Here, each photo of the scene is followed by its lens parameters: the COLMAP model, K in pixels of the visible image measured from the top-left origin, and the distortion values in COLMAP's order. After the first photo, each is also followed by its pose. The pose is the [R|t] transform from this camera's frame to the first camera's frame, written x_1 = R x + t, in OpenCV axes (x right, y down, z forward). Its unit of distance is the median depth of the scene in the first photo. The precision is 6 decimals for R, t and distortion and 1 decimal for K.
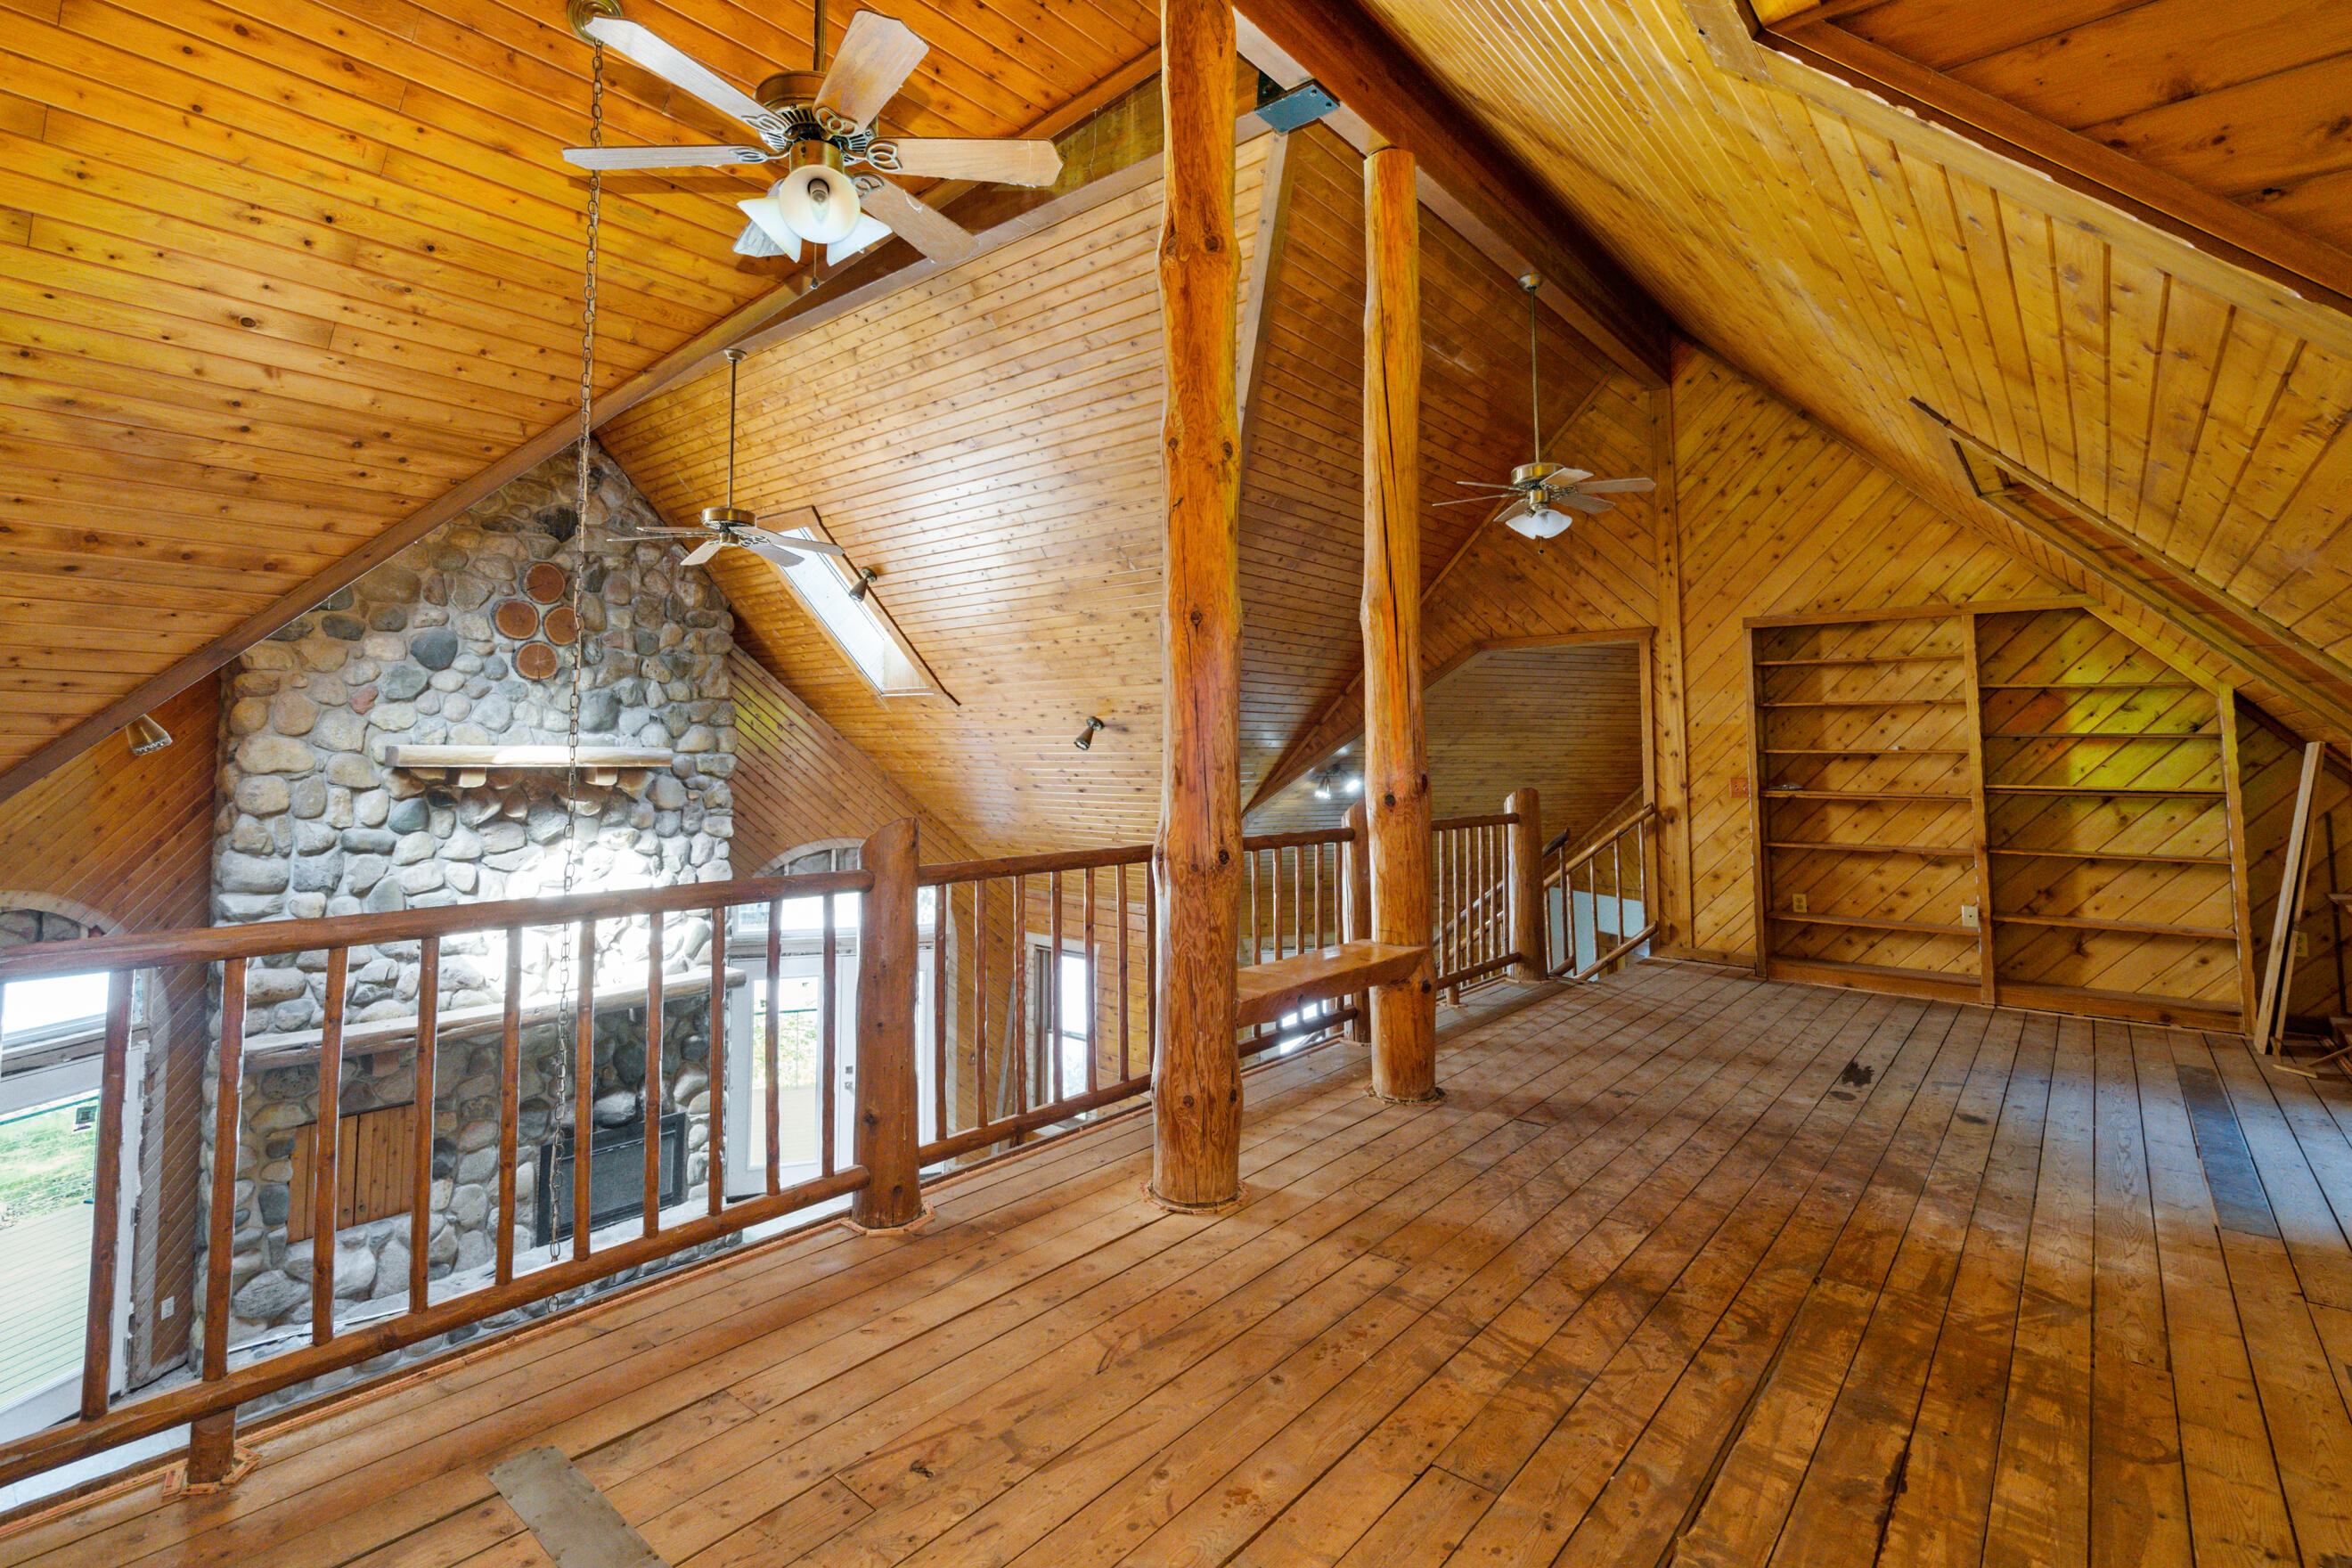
lens RADIAL K [[1055.1, 0, 1090.8], [0, 1055.1, 776.2], [0, 0, 1]] dist [-0.002005, 0.000535]
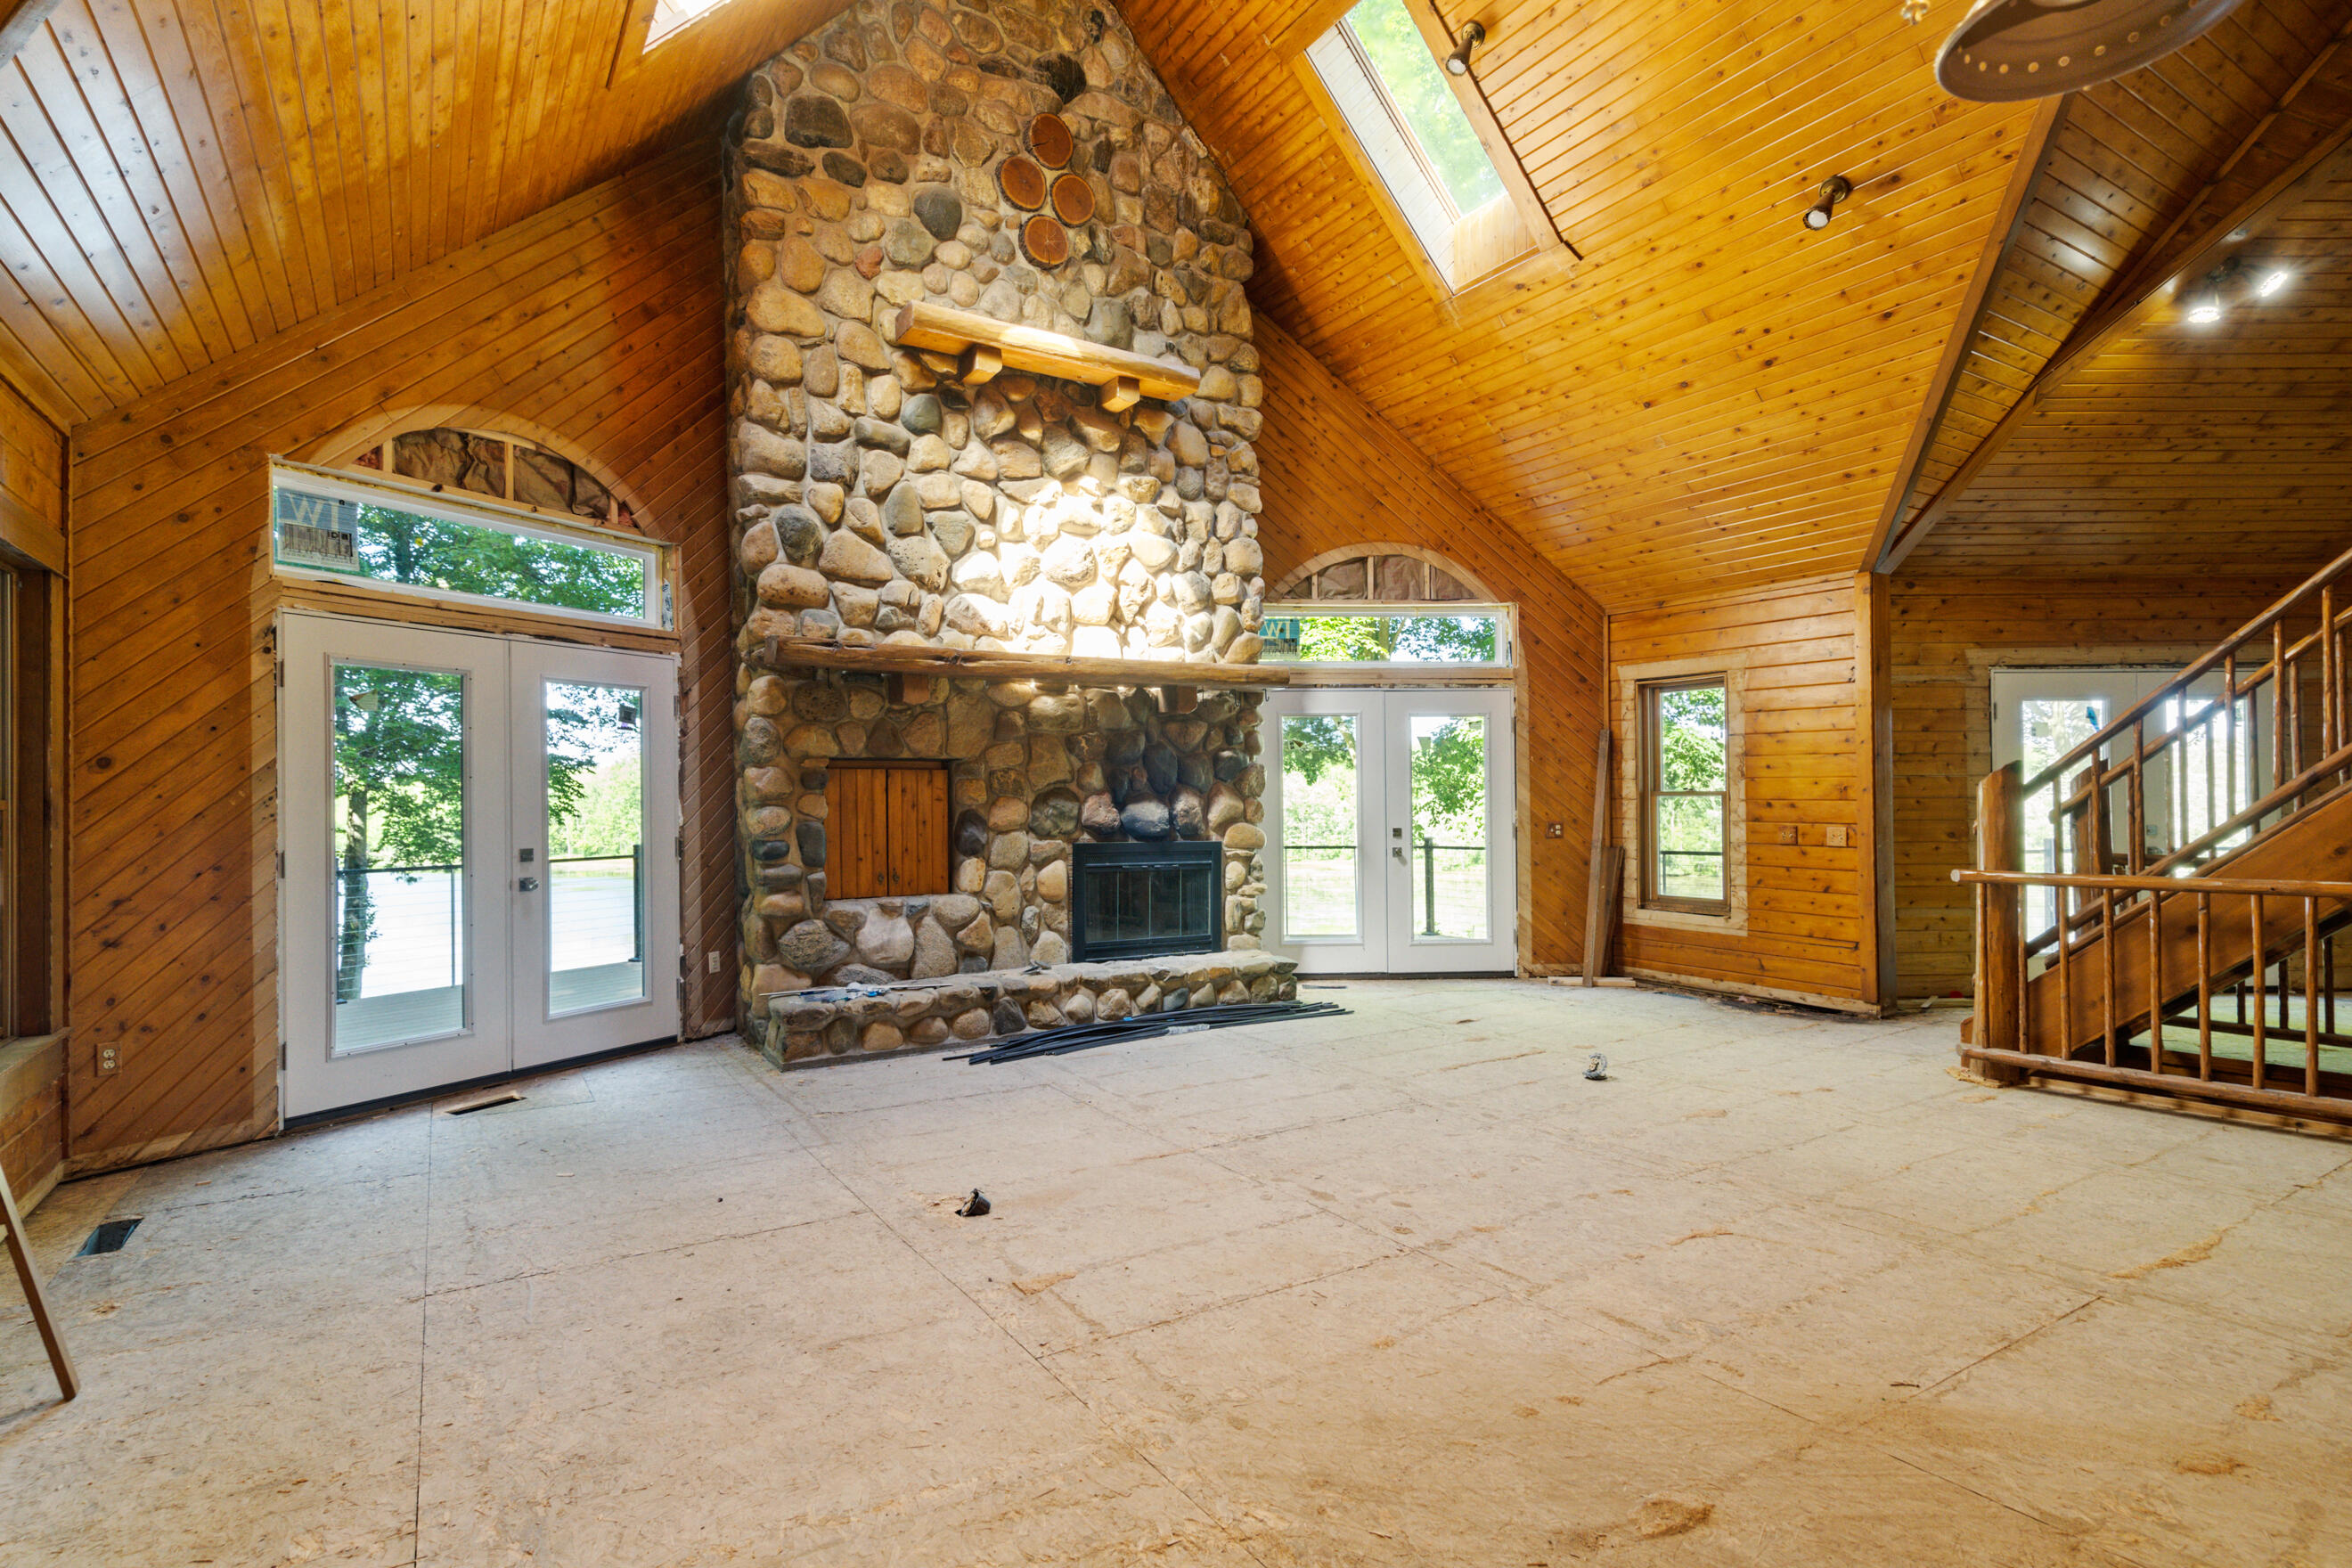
lens RADIAL K [[1165.7, 0, 1167.0], [0, 1165.7, 791.6], [0, 0, 1]] dist [0.001273, 0.000302]
pose [[0.951784, -0.014940, -0.306406, -0.175274], [0.033776, 0.997844, 0.056264, 0.270053], [0.304905, -0.063900, 0.950237, 0.159159]]
